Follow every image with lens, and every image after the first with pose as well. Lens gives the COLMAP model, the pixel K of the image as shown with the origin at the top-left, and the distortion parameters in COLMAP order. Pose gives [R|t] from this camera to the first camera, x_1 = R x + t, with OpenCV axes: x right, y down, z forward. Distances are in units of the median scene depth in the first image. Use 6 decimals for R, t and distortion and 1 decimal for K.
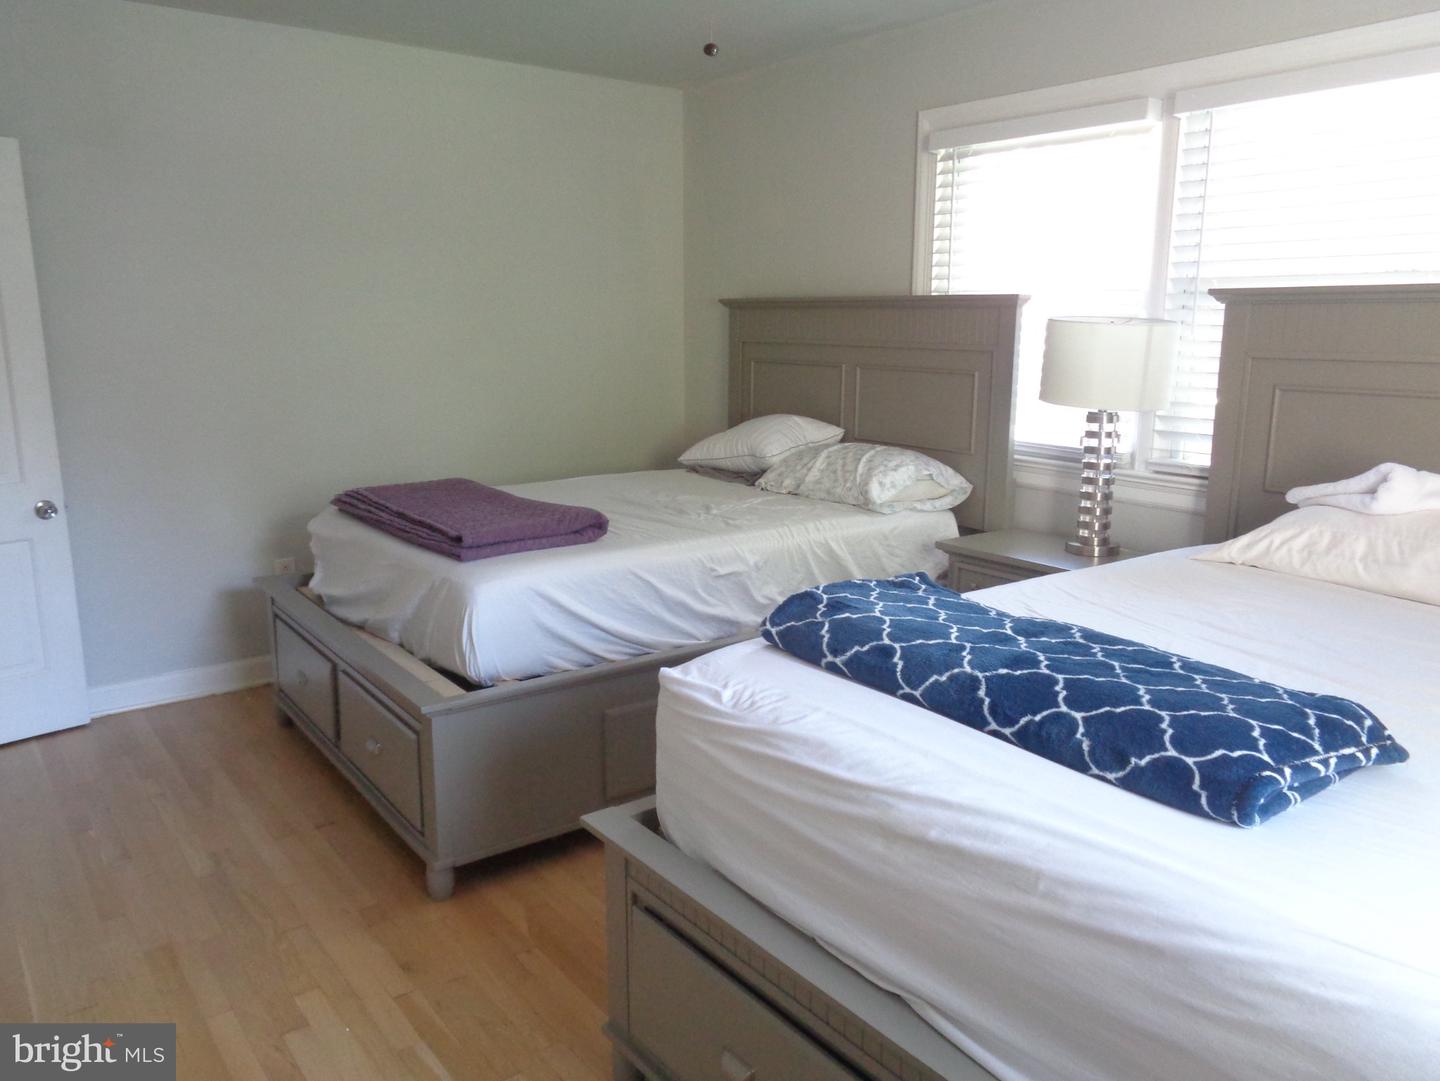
lens RADIAL K [[1077.1, 0, 721.9], [0, 1077.1, 530.7], [0, 0, 1]] dist [0.001253, 0.004707]
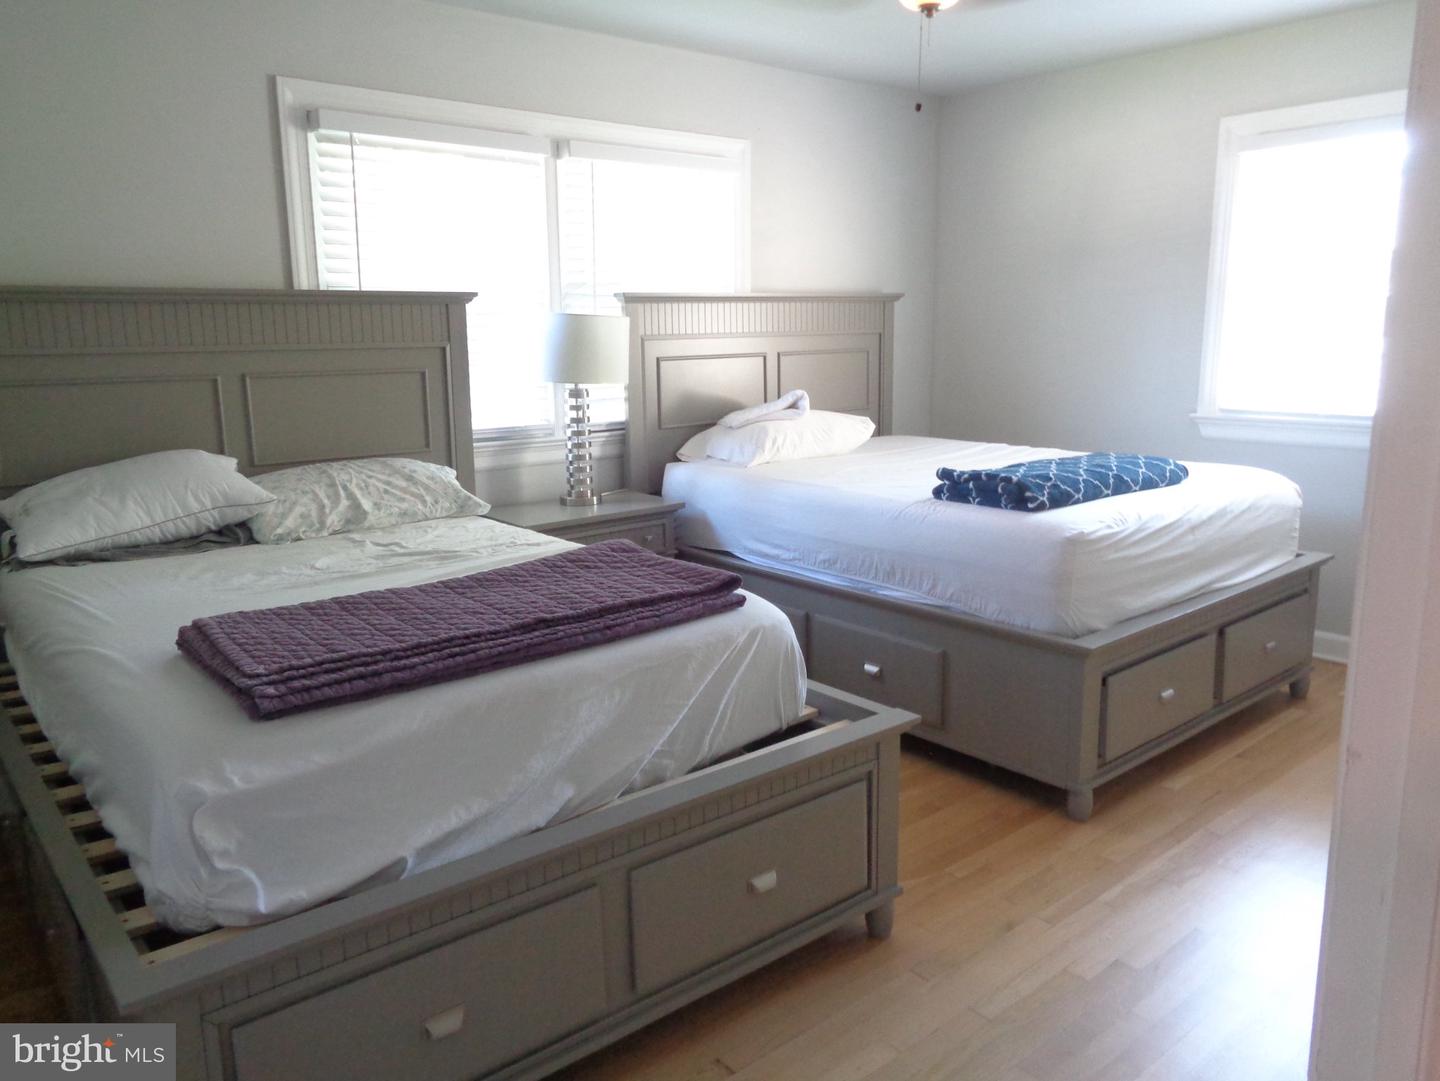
lens RADIAL K [[1077.1, 0, 721.9], [0, 1077.1, 530.7], [0, 0, 1]] dist [0.001253, 0.004707]
pose [[-0.059141, -0.194801, 0.979058, -0.907105], [0.201711, 0.958212, 0.202838, -0.172695], [-0.977658, 0.209483, -0.017376, 0.894182]]
